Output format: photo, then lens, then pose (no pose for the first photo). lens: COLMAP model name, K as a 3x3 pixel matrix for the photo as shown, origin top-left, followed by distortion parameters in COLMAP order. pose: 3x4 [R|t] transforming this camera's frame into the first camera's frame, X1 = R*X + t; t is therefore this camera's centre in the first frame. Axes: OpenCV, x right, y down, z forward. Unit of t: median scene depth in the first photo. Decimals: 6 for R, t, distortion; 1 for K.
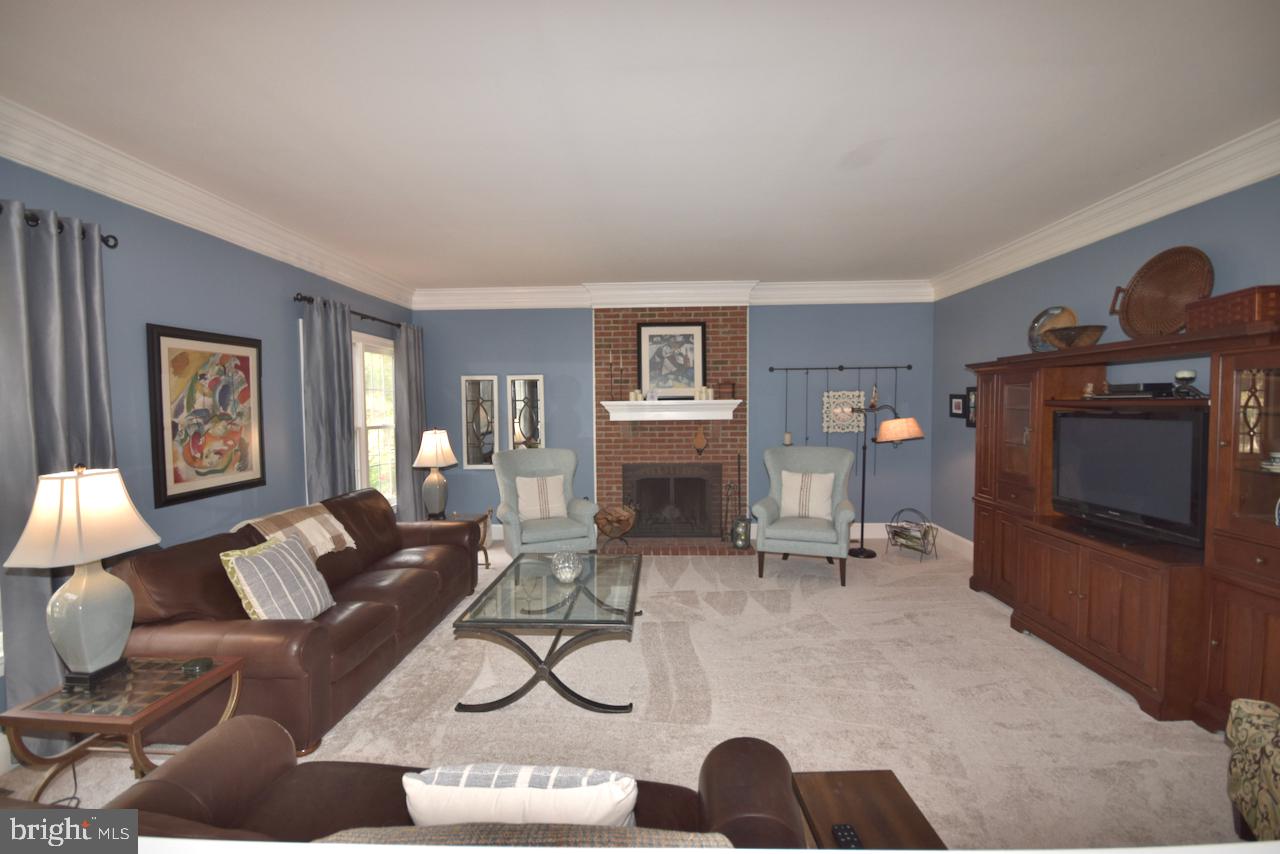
lens RADIAL K [[563.1, 0, 640.9], [0, 563.1, 432.2], [0, 0, 1]] dist [0.006973, -0.009664]
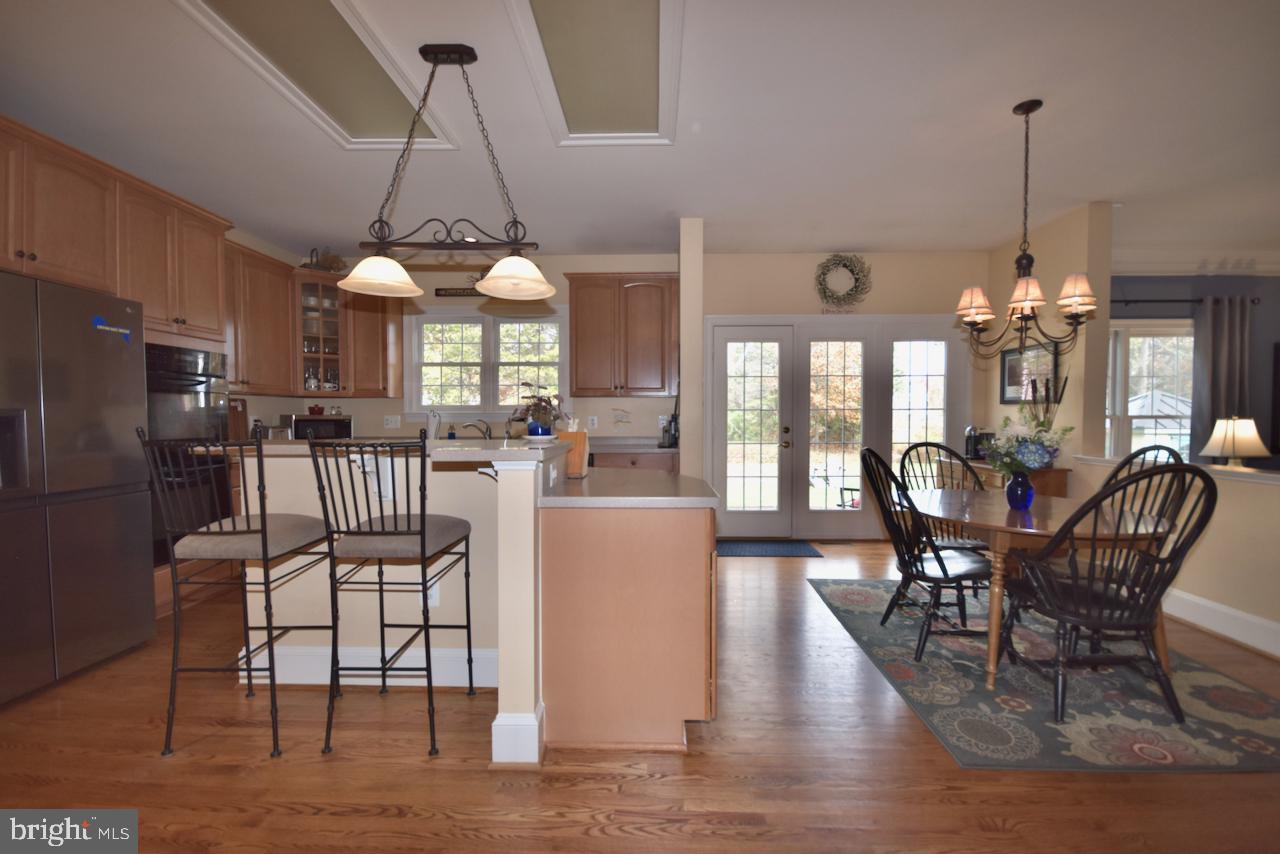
lens RADIAL K [[563.1, 0, 640.9], [0, 563.1, 432.2], [0, 0, 1]] dist [0.006973, -0.009664]
pose [[0.006564, 0.037551, -0.999273, 0.424740], [-0.047716, 0.998168, 0.037196, 0.054678], [0.998839, 0.047438, 0.008344, -0.481530]]
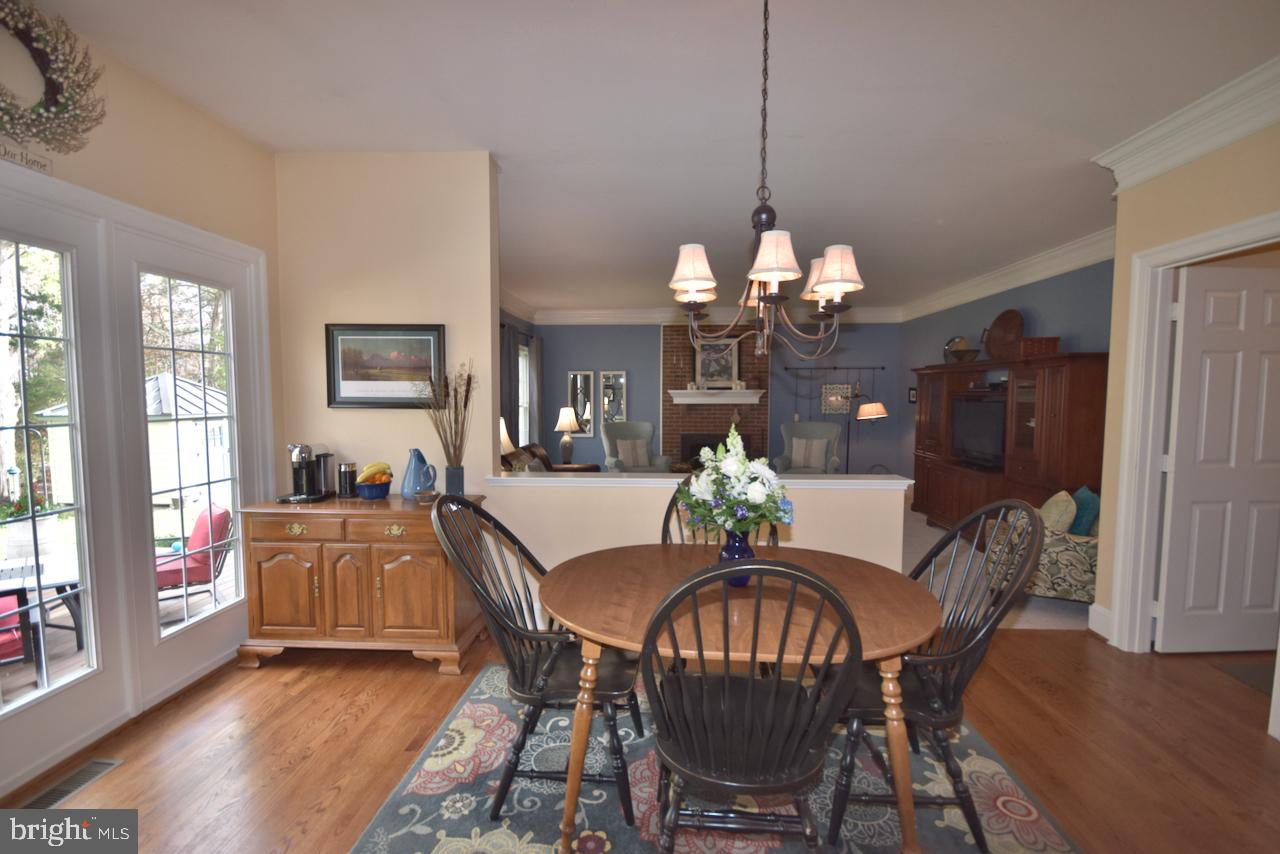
lens RADIAL K [[563.1, 0, 640.9], [0, 563.1, 432.2], [0, 0, 1]] dist [0.006973, -0.009664]
pose [[0.999849, 0.010568, -0.013763, -0.126552], [-0.010304, 0.999763, 0.019154, 0.027964], [0.013963, -0.019010, 0.999722, -0.479302]]
